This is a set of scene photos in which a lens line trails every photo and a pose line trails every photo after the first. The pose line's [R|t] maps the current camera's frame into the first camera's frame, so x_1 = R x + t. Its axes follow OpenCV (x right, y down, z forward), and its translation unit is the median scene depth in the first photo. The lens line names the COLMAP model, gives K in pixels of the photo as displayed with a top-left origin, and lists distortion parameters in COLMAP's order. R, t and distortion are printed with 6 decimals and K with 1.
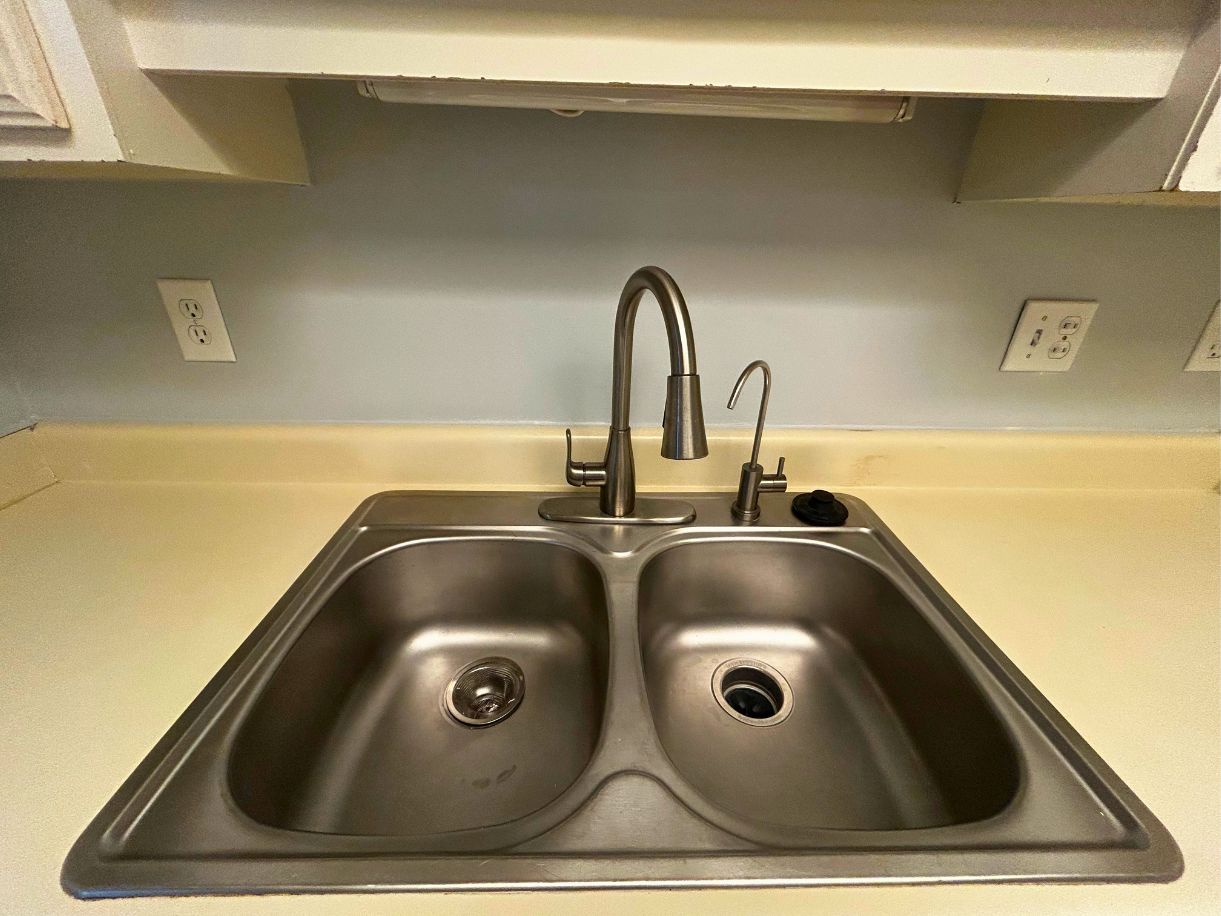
lens RADIAL K [[492.6, 0, 611.6], [0, 492.6, 454.3], [0, 0, 1]] dist [-0.002403, 0.002538]
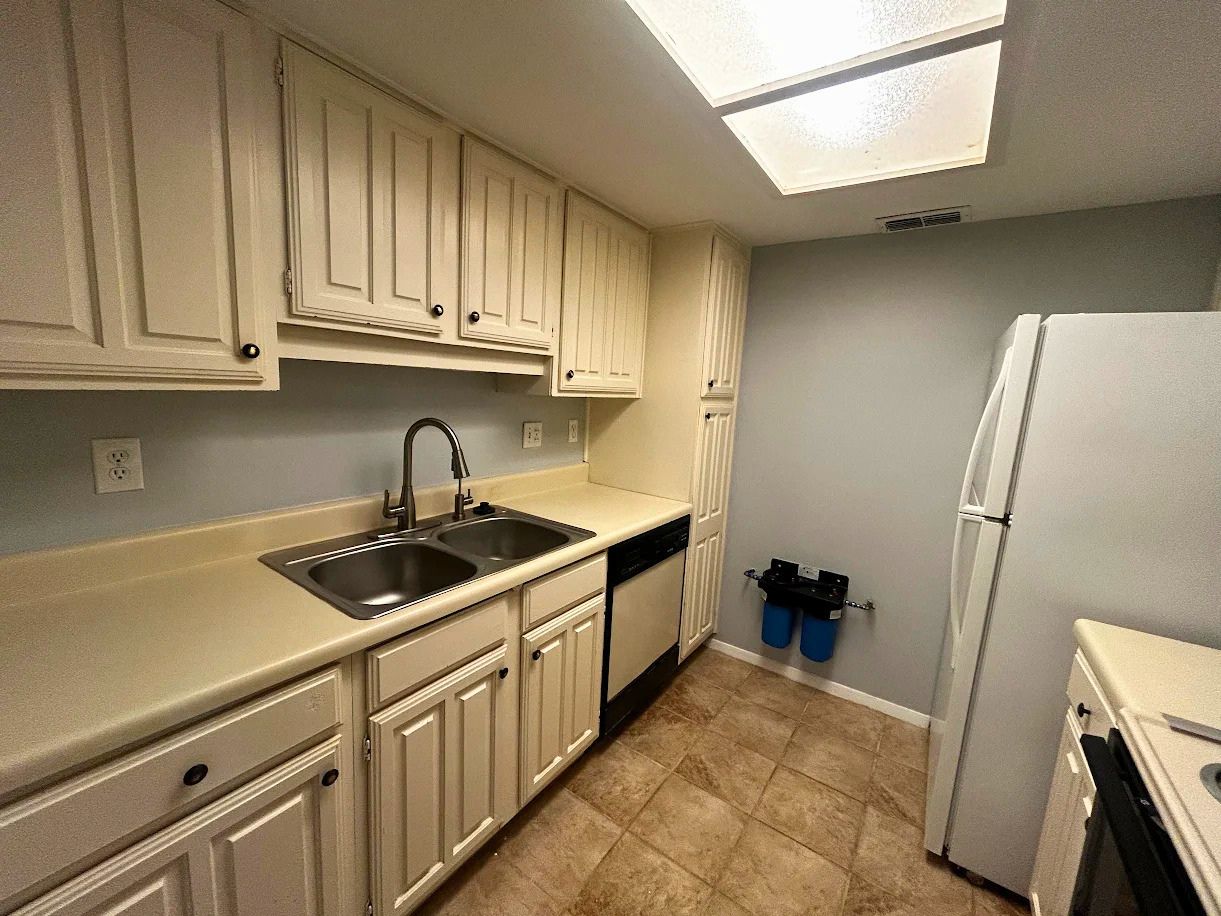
lens RADIAL K [[492.6, 0, 611.6], [0, 492.6, 454.3], [0, 0, 1]] dist [-0.002403, 0.002538]
pose [[0.588490, -0.102069, 0.802036, -1.158786], [0.303685, 0.947267, -0.102277, 0.303352], [-0.749303, 0.303755, 0.588454, -0.996967]]
